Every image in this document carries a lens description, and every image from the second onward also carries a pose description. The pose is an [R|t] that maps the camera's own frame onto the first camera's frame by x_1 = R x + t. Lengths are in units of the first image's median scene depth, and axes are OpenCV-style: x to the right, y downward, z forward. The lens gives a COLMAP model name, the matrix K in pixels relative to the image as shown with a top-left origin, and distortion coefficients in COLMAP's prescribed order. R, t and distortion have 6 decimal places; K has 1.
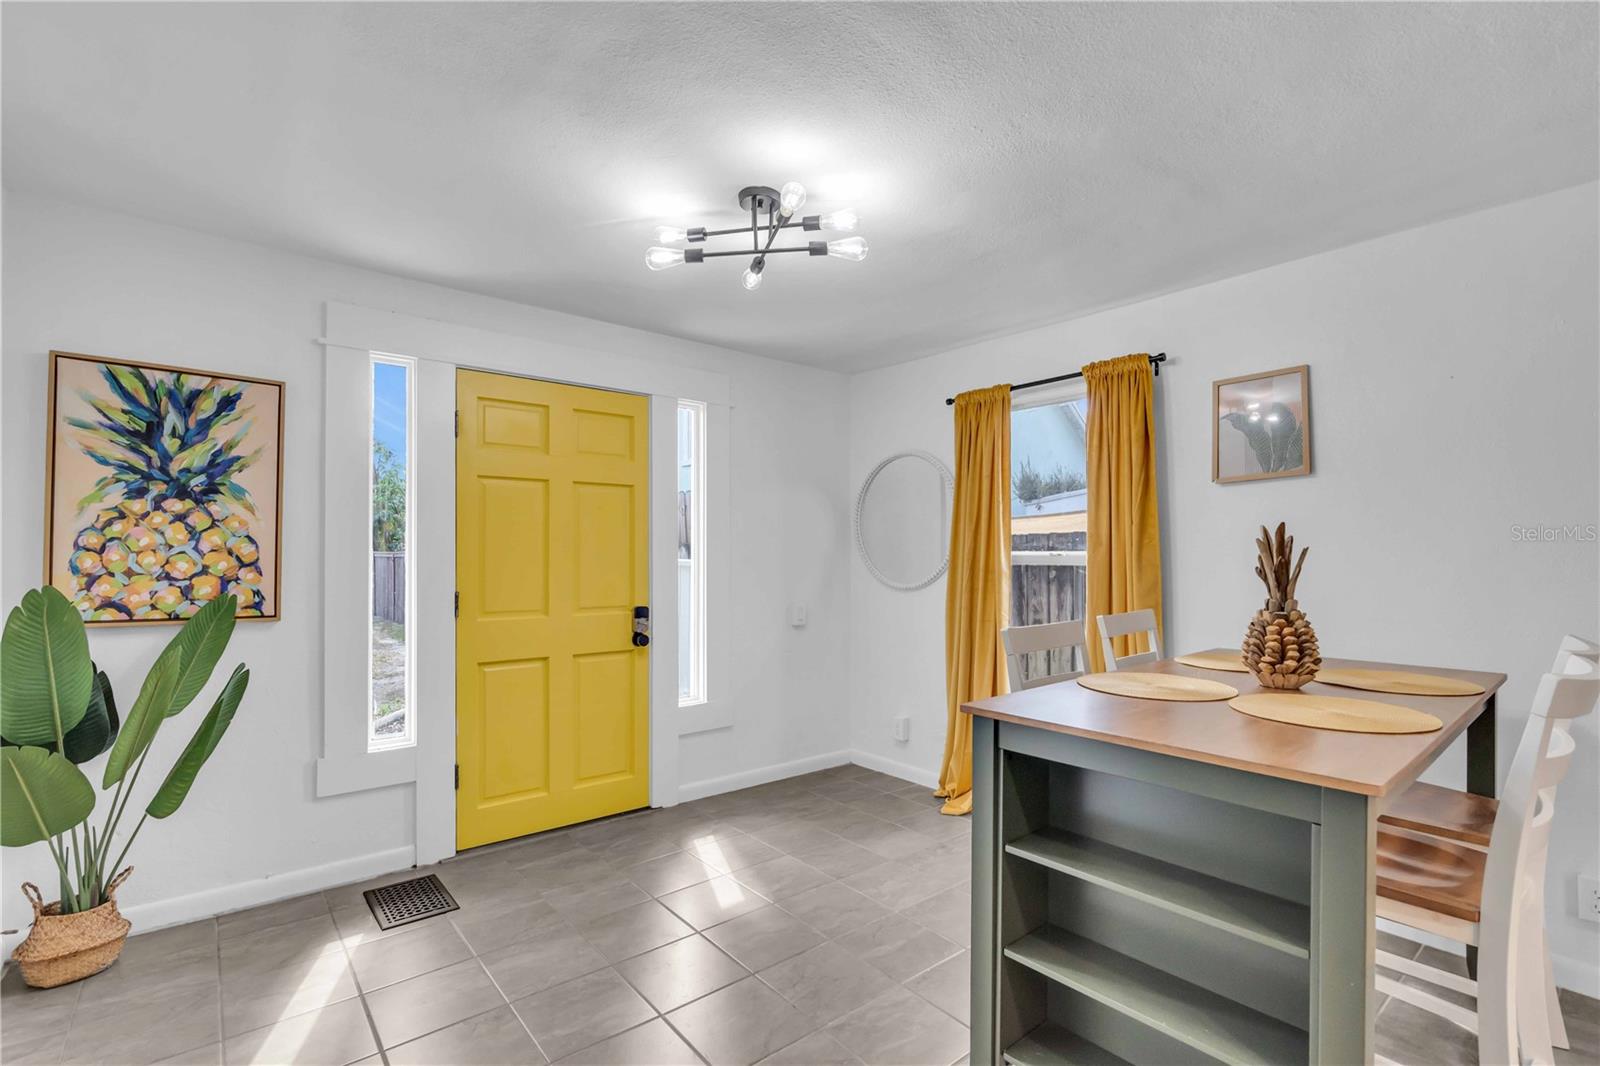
lens RADIAL K [[762.4, 0, 810.3], [0, 762.4, 553.4], [0, 0, 1]] dist [-0.007480, 0.000714]
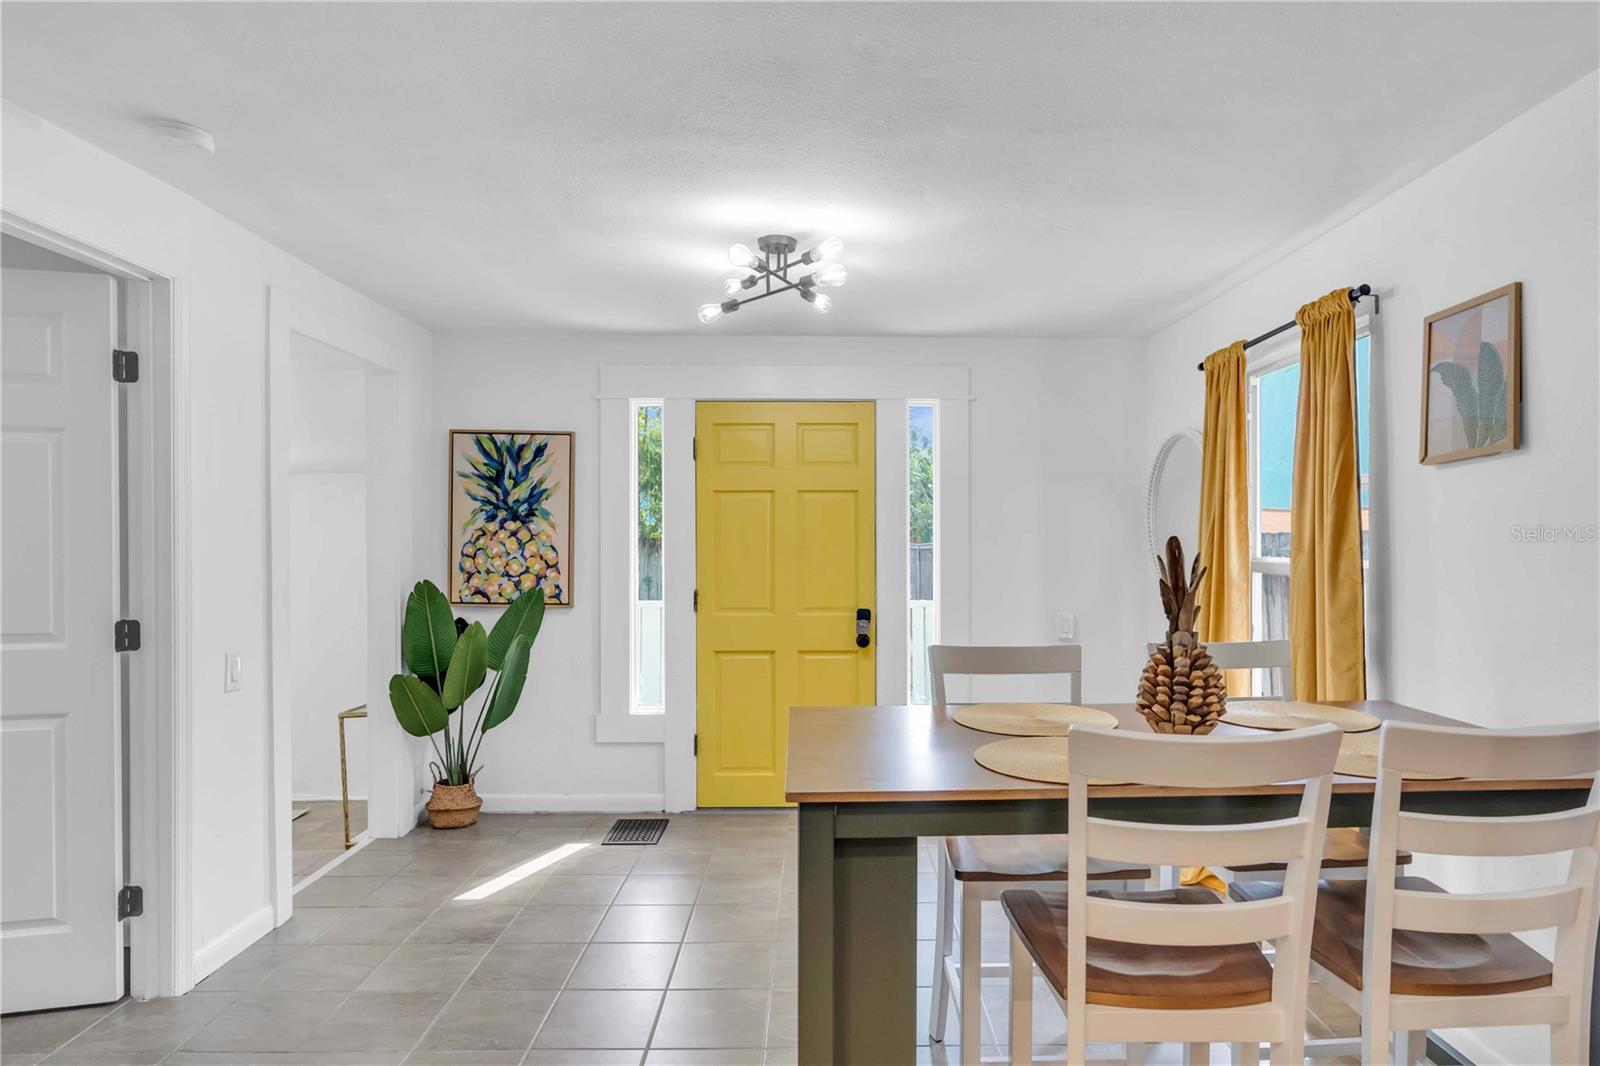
lens RADIAL K [[943.2, 0, 806.2], [0, 943.2, 552.2], [0, 0, 1]] dist [-0.006680, 0.000255]
pose [[0.763580, 0.003568, -0.645703, 0.760299], [0.003856, 0.999942, 0.010085, -0.027909], [0.645701, -0.010191, 0.763522, -0.018523]]
